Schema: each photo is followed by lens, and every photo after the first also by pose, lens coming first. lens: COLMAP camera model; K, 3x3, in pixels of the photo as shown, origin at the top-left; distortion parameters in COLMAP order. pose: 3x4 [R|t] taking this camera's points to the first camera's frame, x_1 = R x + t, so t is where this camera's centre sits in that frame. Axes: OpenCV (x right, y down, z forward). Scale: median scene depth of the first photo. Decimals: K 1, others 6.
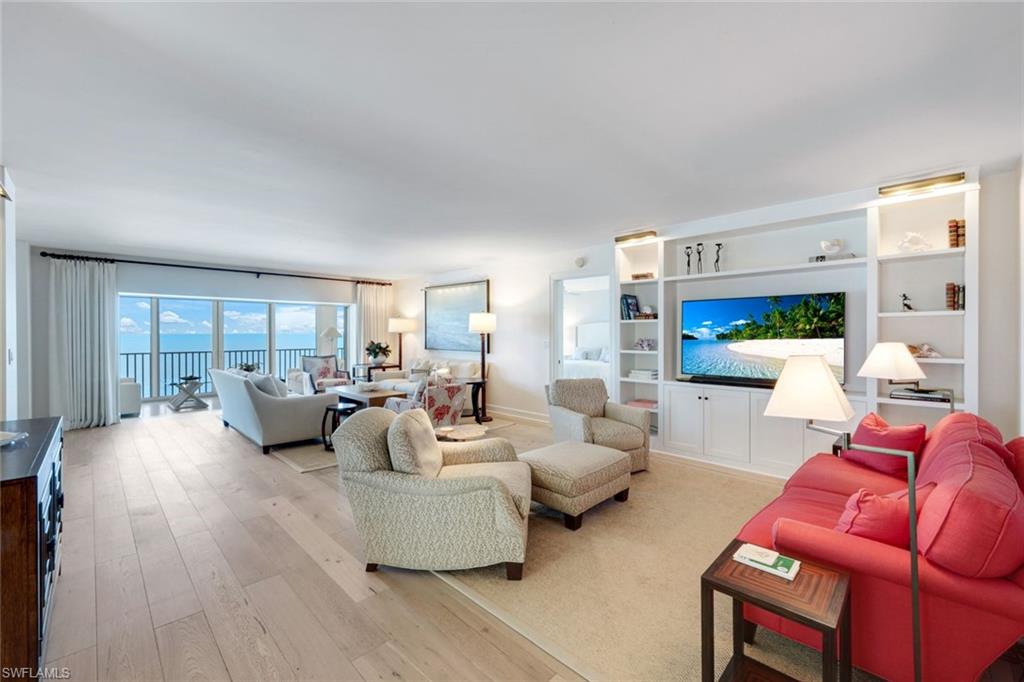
lens RADIAL K [[419.4, 0, 511.3], [0, 419.4, 335.2], [0, 0, 1]] dist [0.000738, 0.000081]
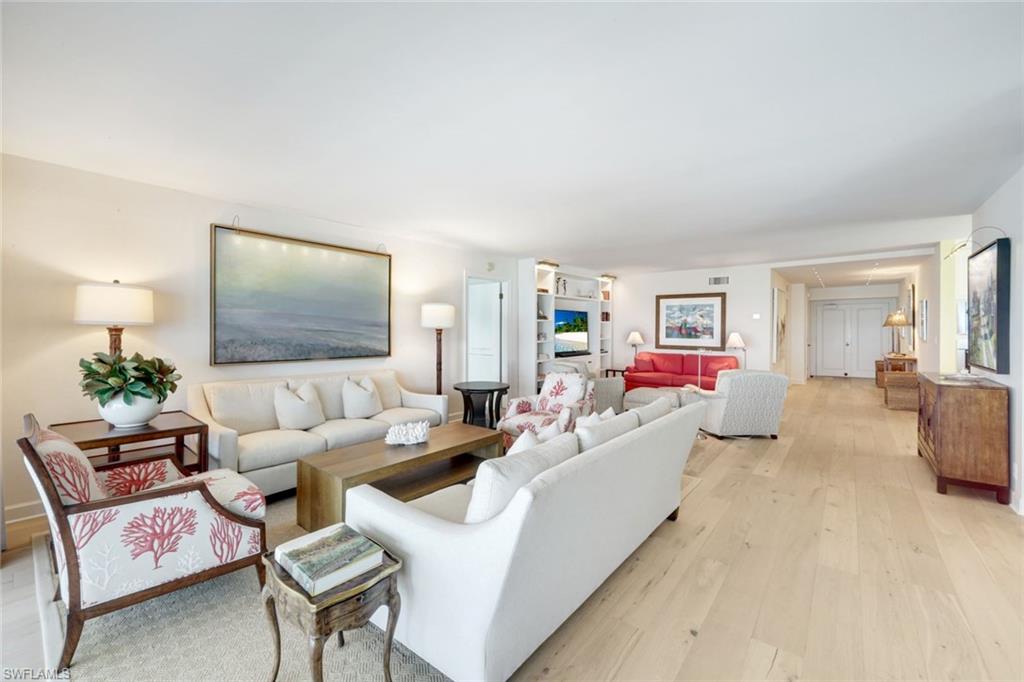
lens RADIAL K [[411.0, 0, 509.4], [0, 411.0, 332.3], [0, 0, 1]] dist [-0.000282, 0.000047]
pose [[-0.095790, -0.009524, 0.995356, -1.117039], [0.002145, 0.999950, 0.009774, -0.006790], [-0.995399, 0.003071, -0.095765, 1.236489]]
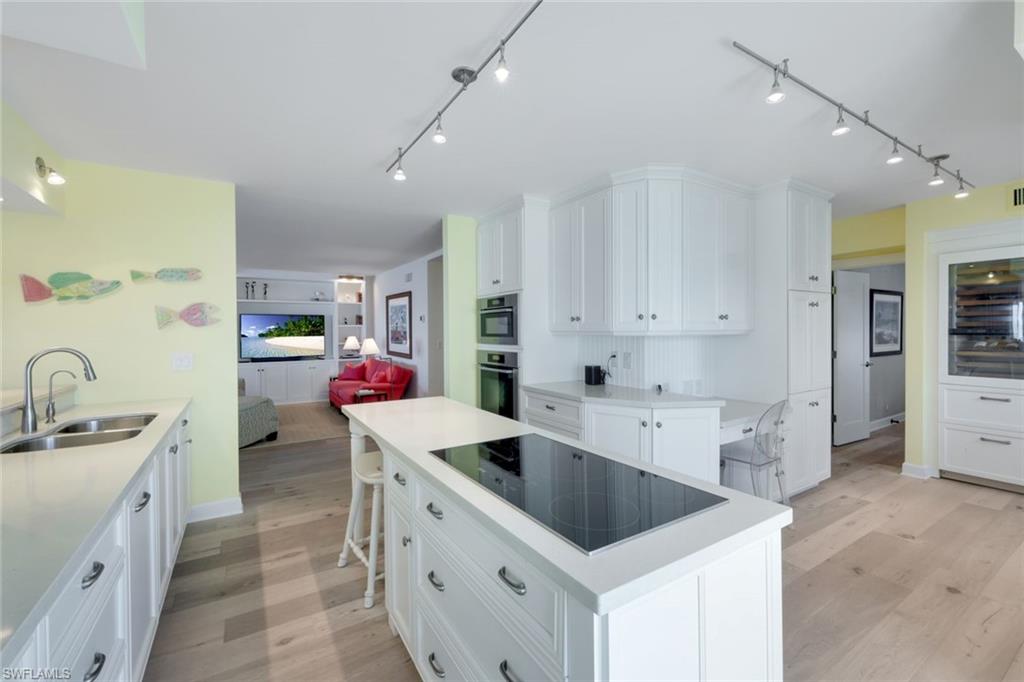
lens RADIAL K [[419.4, 0, 511.3], [0, 419.4, 335.2], [0, 0, 1]] dist [0.000738, 0.000081]
pose [[0.215857, -0.012804, 0.976341, -0.912903], [0.006332, 0.999911, 0.011714, -0.010172], [-0.976404, 0.003654, 0.215919, -0.370212]]
